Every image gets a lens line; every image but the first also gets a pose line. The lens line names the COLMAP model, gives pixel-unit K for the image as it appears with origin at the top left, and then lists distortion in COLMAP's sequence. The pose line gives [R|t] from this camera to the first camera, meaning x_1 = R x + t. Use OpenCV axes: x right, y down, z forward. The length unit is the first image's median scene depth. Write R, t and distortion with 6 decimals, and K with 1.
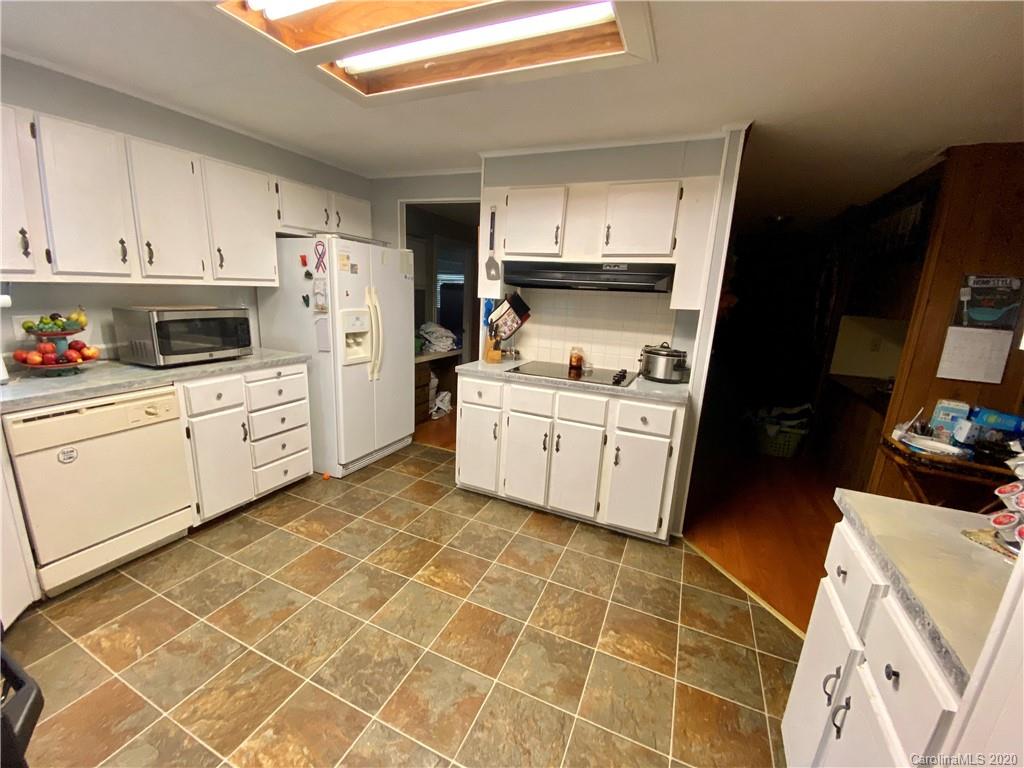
lens RADIAL K [[415.5, 0, 512.0], [0, 415.5, 384.0], [0, 0, 1]] dist [0.049410, -0.035506]
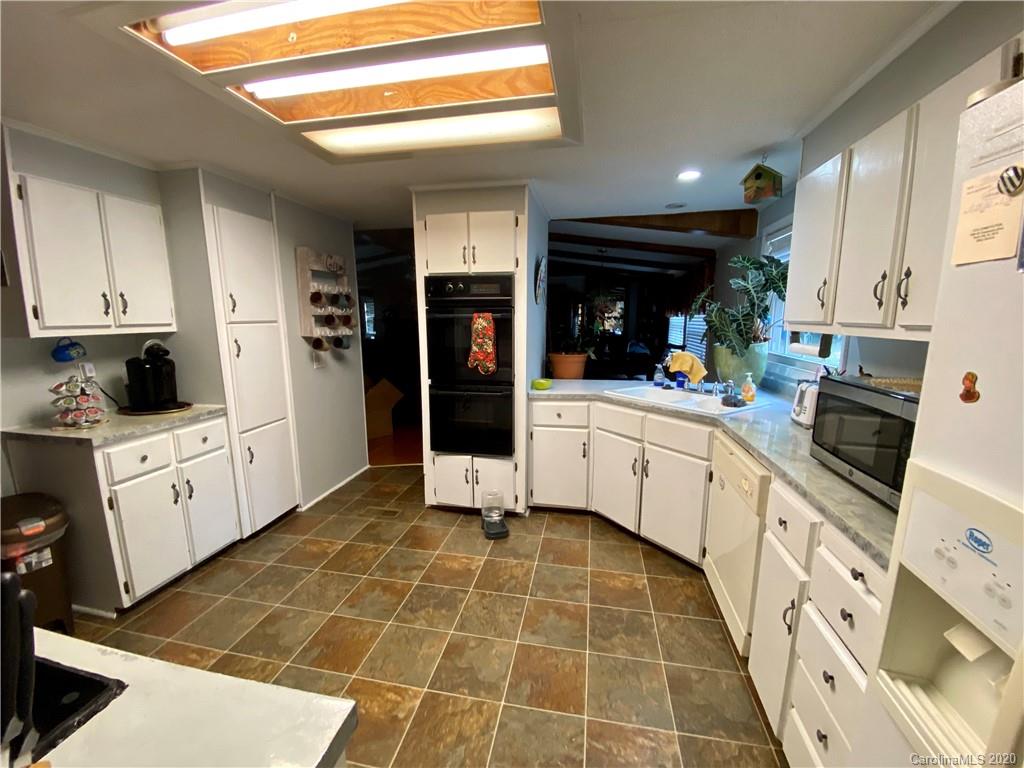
lens RADIAL K [[415.5, 0, 512.0], [0, 415.5, 384.0], [0, 0, 1]] dist [0.049410, -0.035506]
pose [[-0.975550, -0.013605, -0.219354, -0.191164], [-0.092619, 0.930576, 0.354191, -0.318289], [0.199307, 0.365847, -0.909083, 1.359286]]
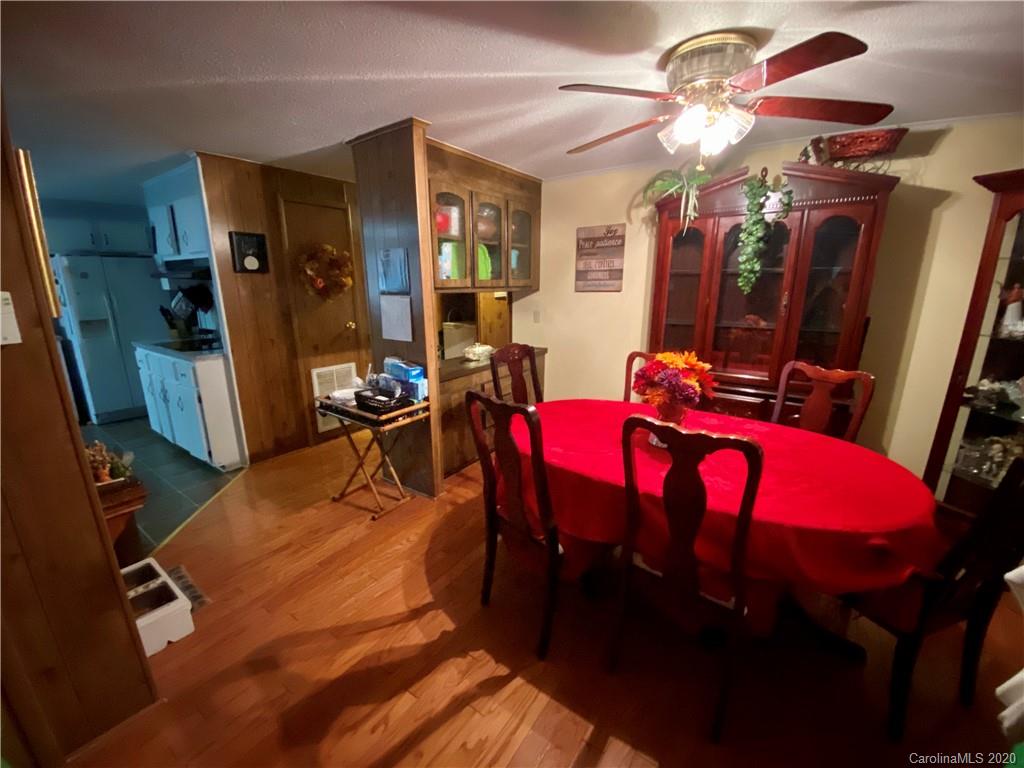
lens RADIAL K [[415.5, 0, 512.0], [0, 415.5, 384.0], [0, 0, 1]] dist [0.049410, -0.035506]
pose [[0.980701, -0.011692, -0.195165, 1.607126], [0.016574, 0.999589, 0.023401, 0.099631], [0.194811, -0.026184, 0.980491, -0.136821]]
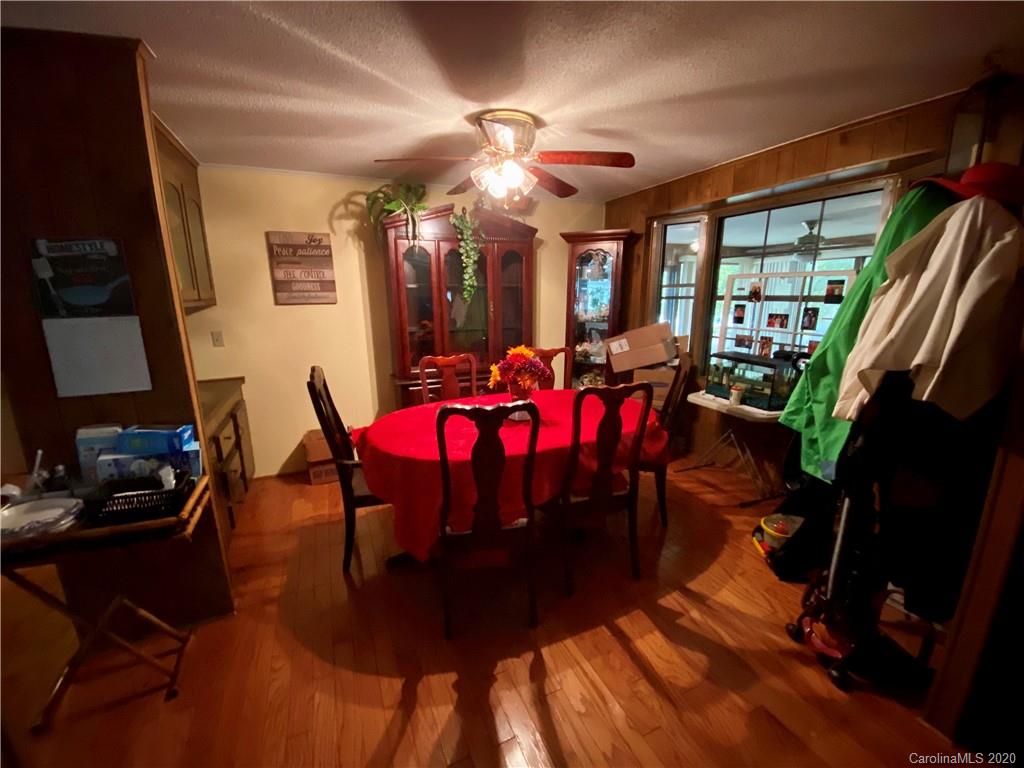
lens RADIAL K [[415.5, 0, 512.0], [0, 415.5, 384.0], [0, 0, 1]] dist [0.049410, -0.035506]
pose [[0.663660, -0.216566, 0.715999, 0.905598], [0.199628, 0.973736, 0.109488, 0.029187], [-0.720905, 0.070271, 0.689462, 0.037414]]
